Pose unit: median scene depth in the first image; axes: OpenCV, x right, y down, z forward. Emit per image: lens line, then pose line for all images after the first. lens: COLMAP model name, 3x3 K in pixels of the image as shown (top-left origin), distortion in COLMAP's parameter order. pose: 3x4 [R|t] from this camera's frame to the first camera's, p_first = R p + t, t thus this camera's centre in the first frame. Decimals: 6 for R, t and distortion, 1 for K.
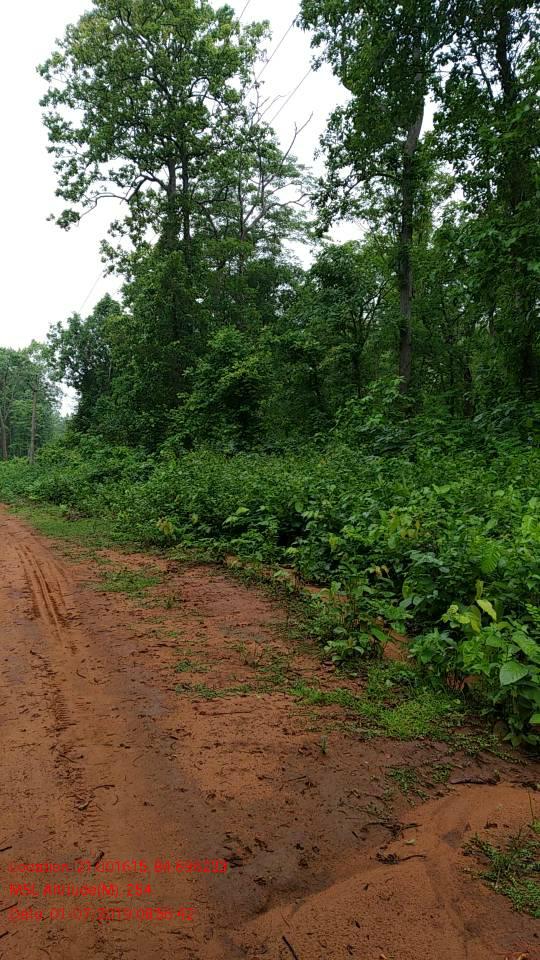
lens RADIAL K [[712.1, 0, 270.2], [0, 712.1, 480.3], [0, 0, 1]] dist [0.006908, -0.036669]
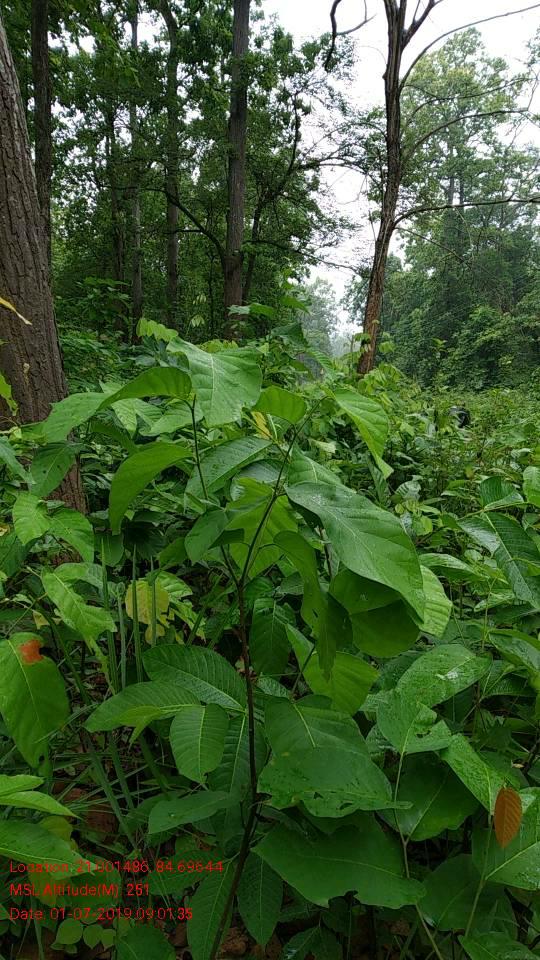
lens RADIAL K [[712.1, 0, 270.3], [0, 712.1, 480.8], [0, 0, 1]] dist [0.006908, -0.036669]
pose [[0.939018, 0.081743, -0.334012, 0.051809], [-0.043120, 0.991659, 0.121463, -0.005687], [0.341155, -0.099654, 0.934710, -0.639791]]
